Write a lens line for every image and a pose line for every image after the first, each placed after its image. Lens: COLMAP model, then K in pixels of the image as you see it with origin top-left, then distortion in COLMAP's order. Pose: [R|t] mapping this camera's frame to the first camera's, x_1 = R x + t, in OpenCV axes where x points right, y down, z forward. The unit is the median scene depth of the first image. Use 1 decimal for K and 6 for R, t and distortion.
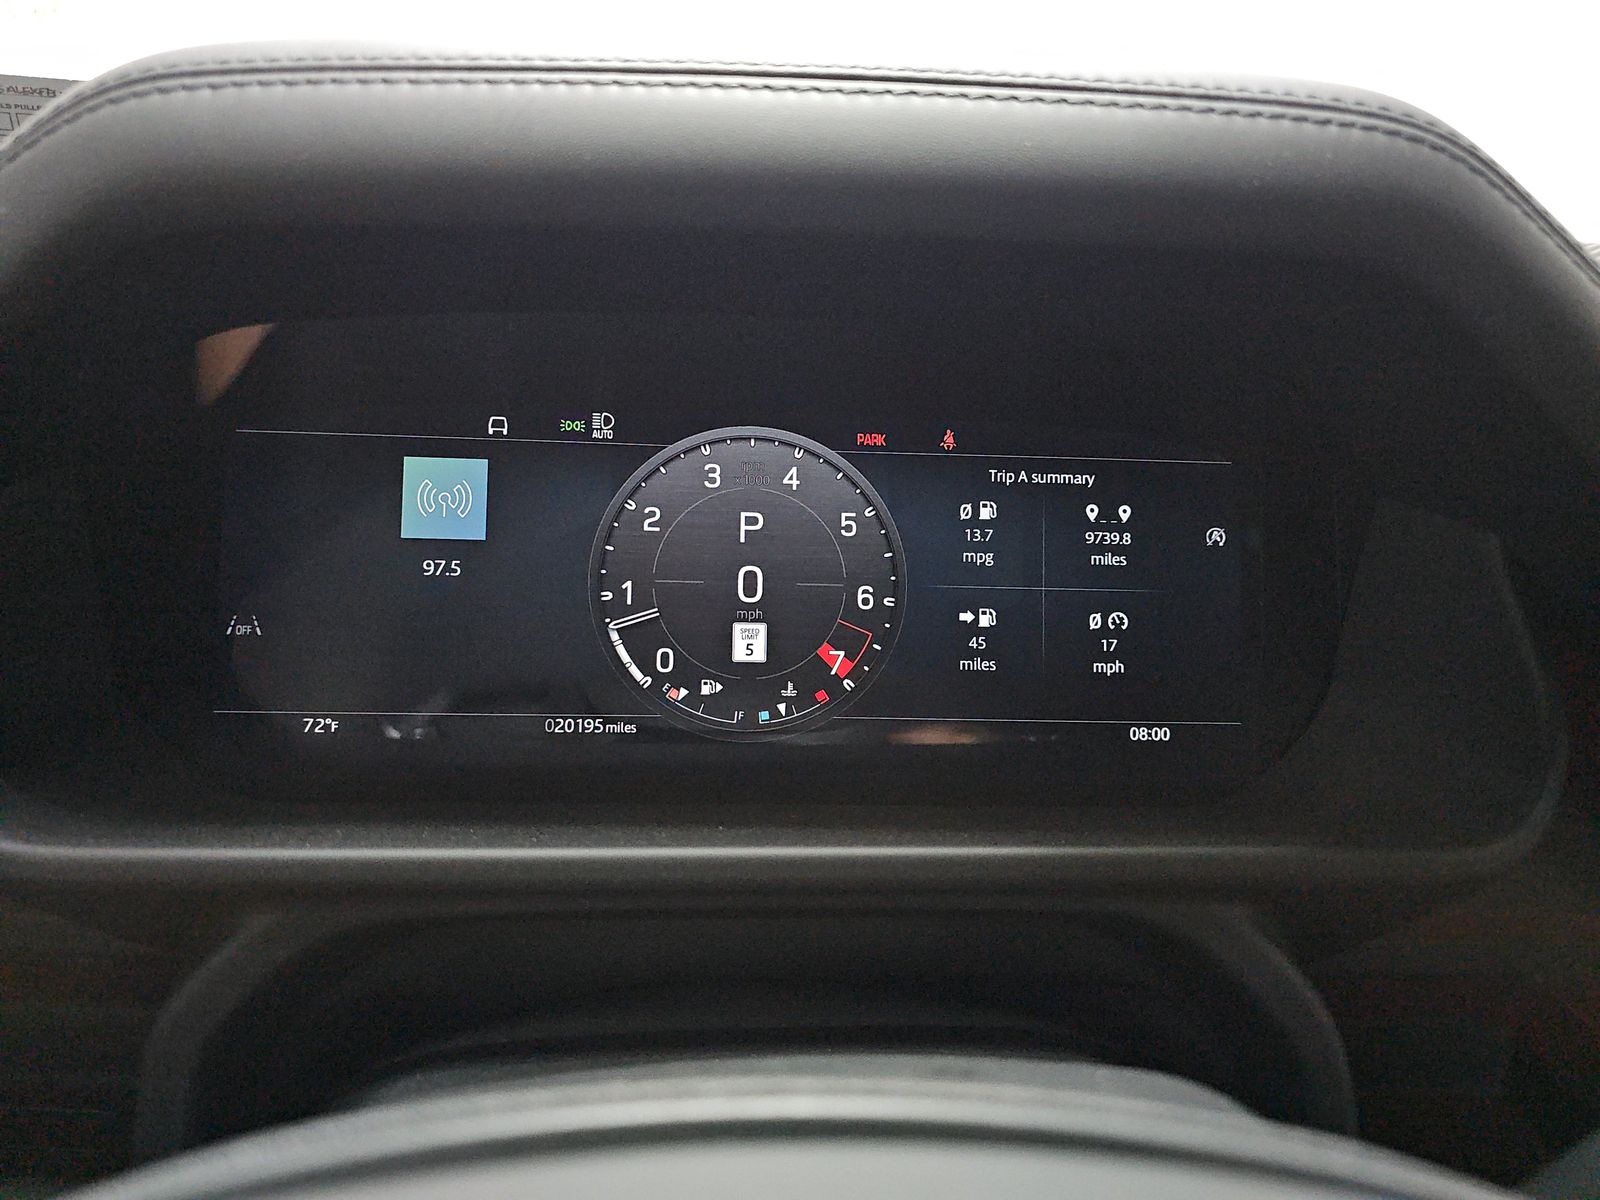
lens RADIAL K [[1037.8, 0, 799.7], [0, 1037.8, 596.7], [0, 0, 1]] dist [0.013403, -0.026027]
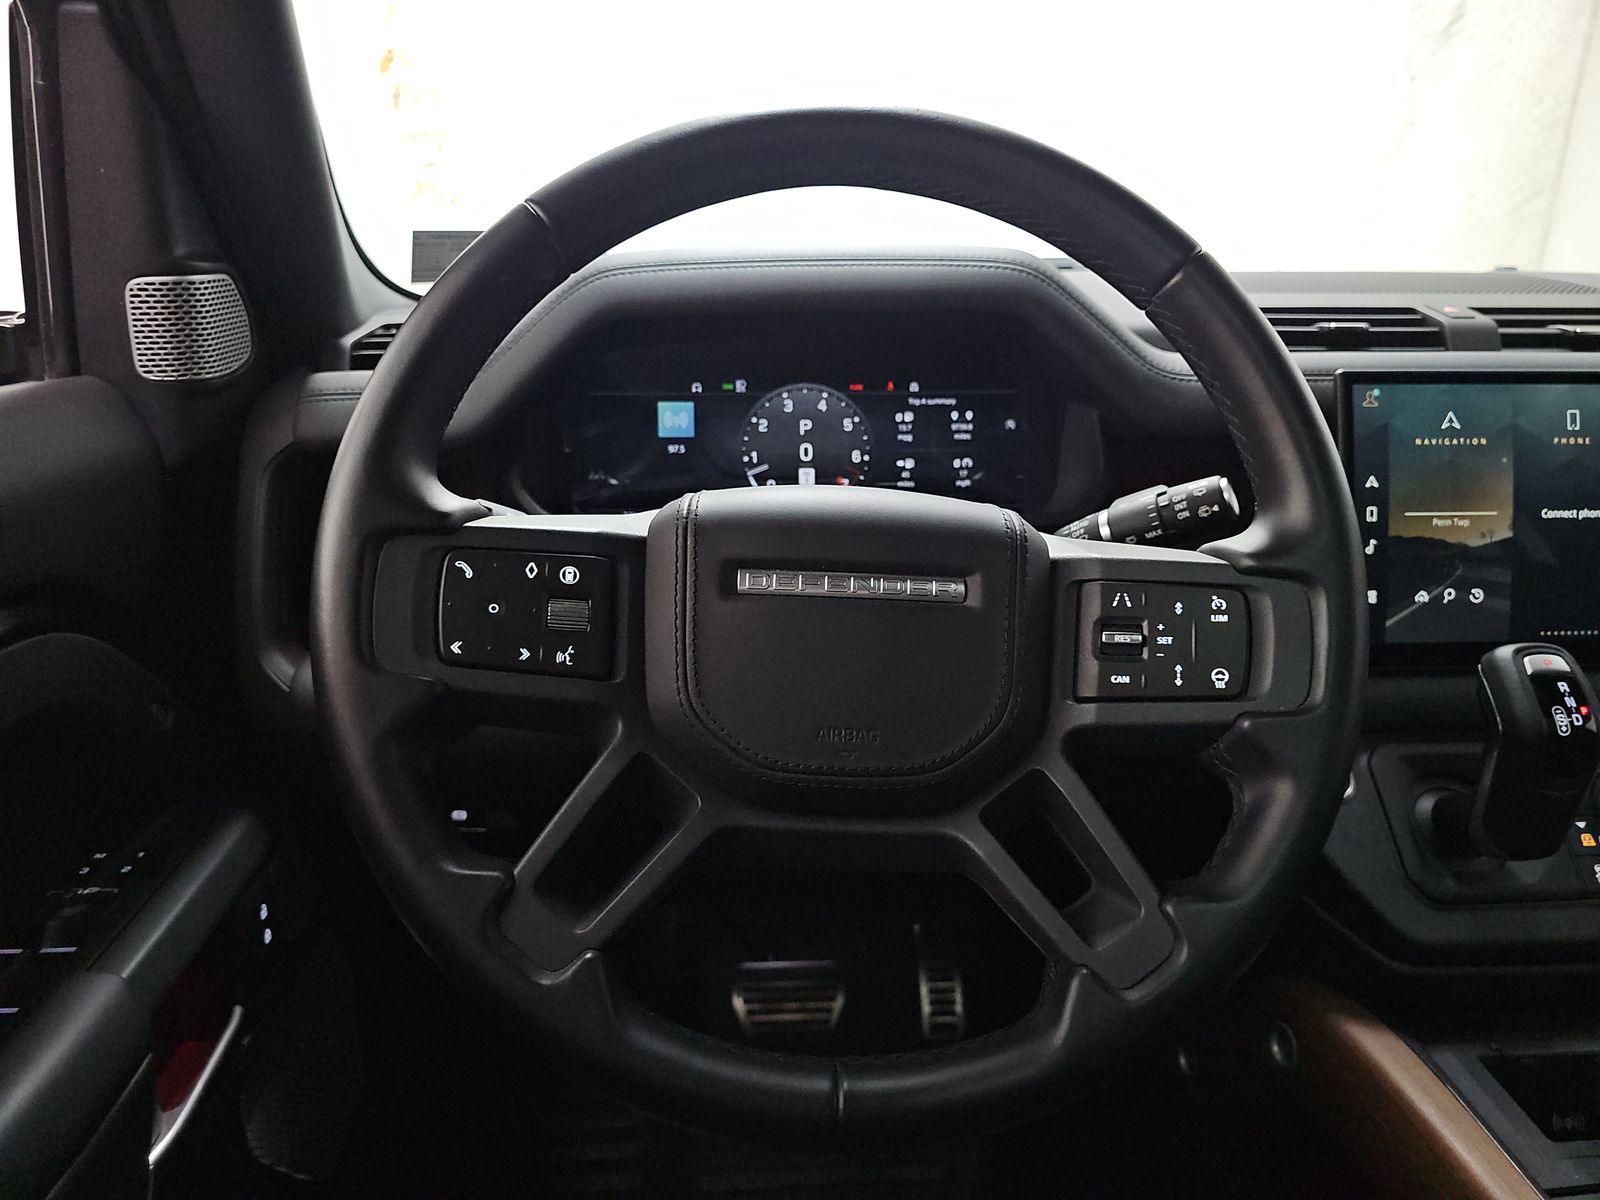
lens RADIAL K [[1037.8, 0, 802.2], [0, 1037.8, 612.6], [0, 0, 1]] dist [0.013403, -0.026027]
pose [[0.999176, -0.040579, -0.000444, -0.069338], [0.040567, 0.998451, 0.038073, 0.252941], [-0.001102, -0.038060, 0.999275, -1.308027]]
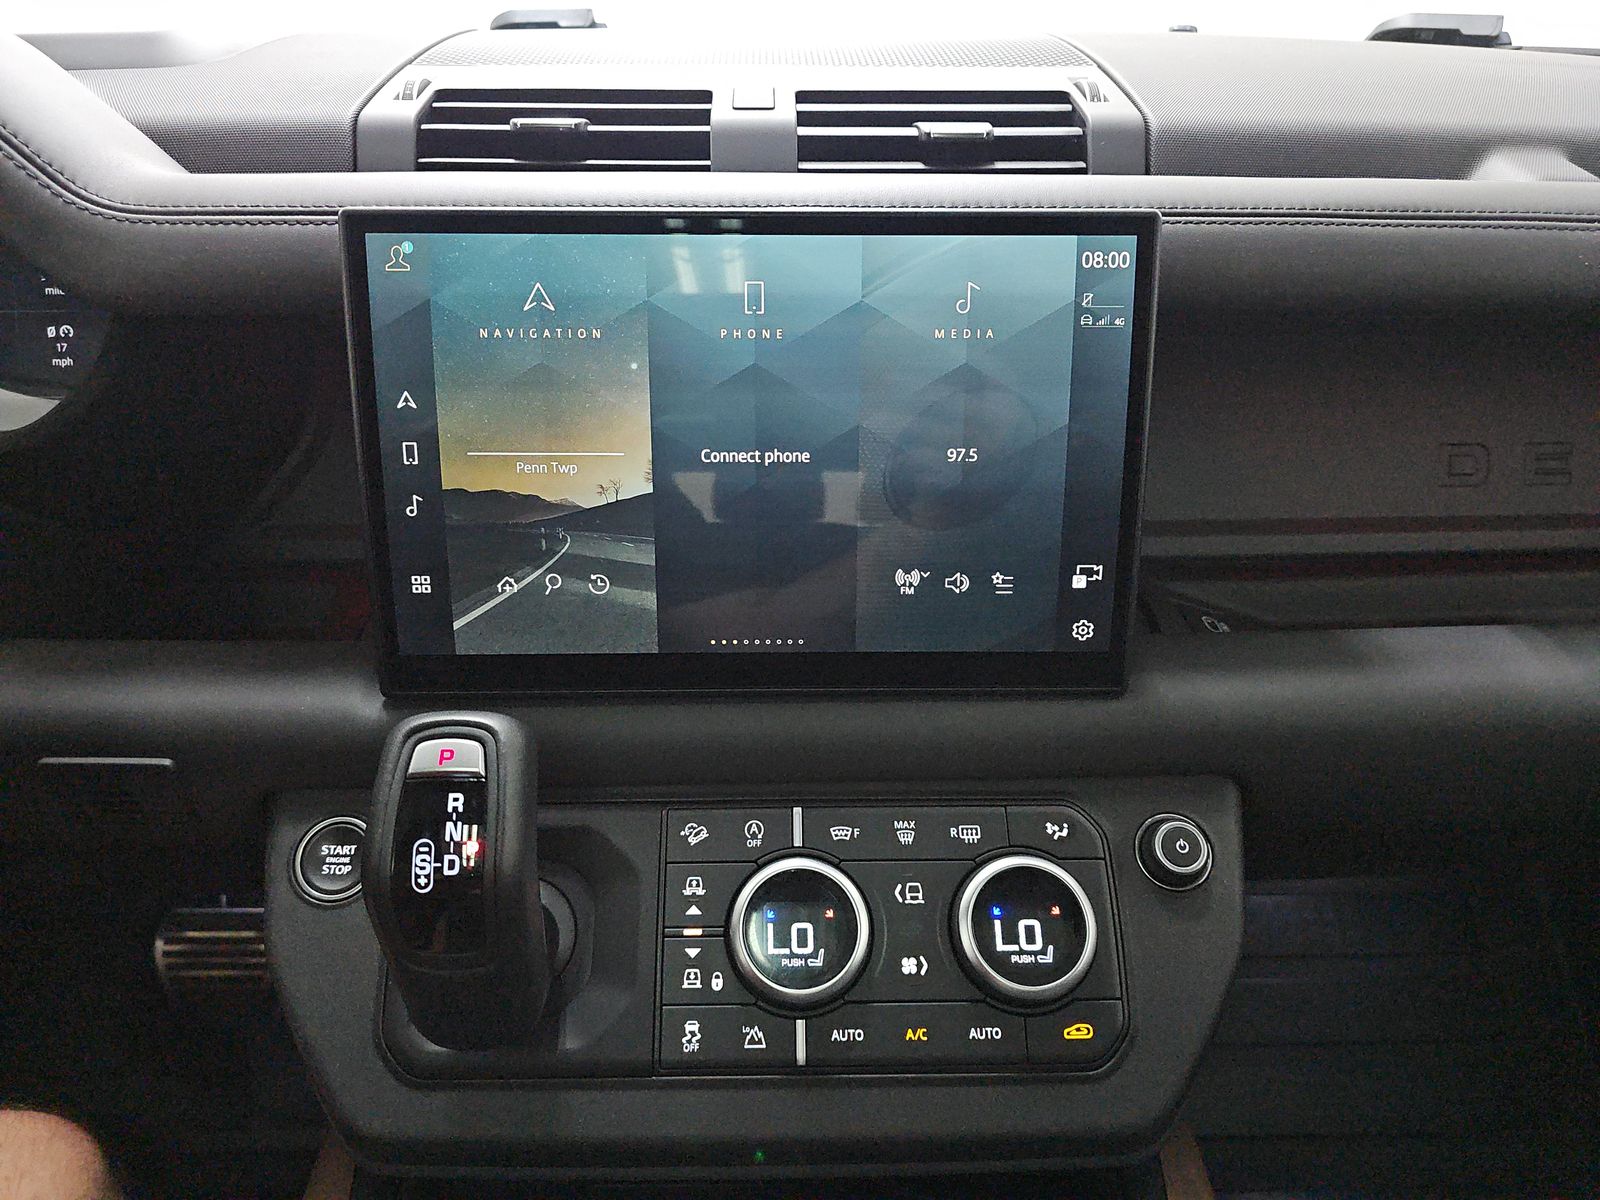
lens RADIAL K [[1037.8, 0, 797.9], [0, 1037.8, 591.6], [0, 0, 1]] dist [0.013403, -0.026027]
pose [[0.999280, -0.018627, -0.033051, 1.449185], [0.025223, 0.976939, 0.212023, 0.102871], [0.028339, -0.212704, 0.976706, -0.564624]]
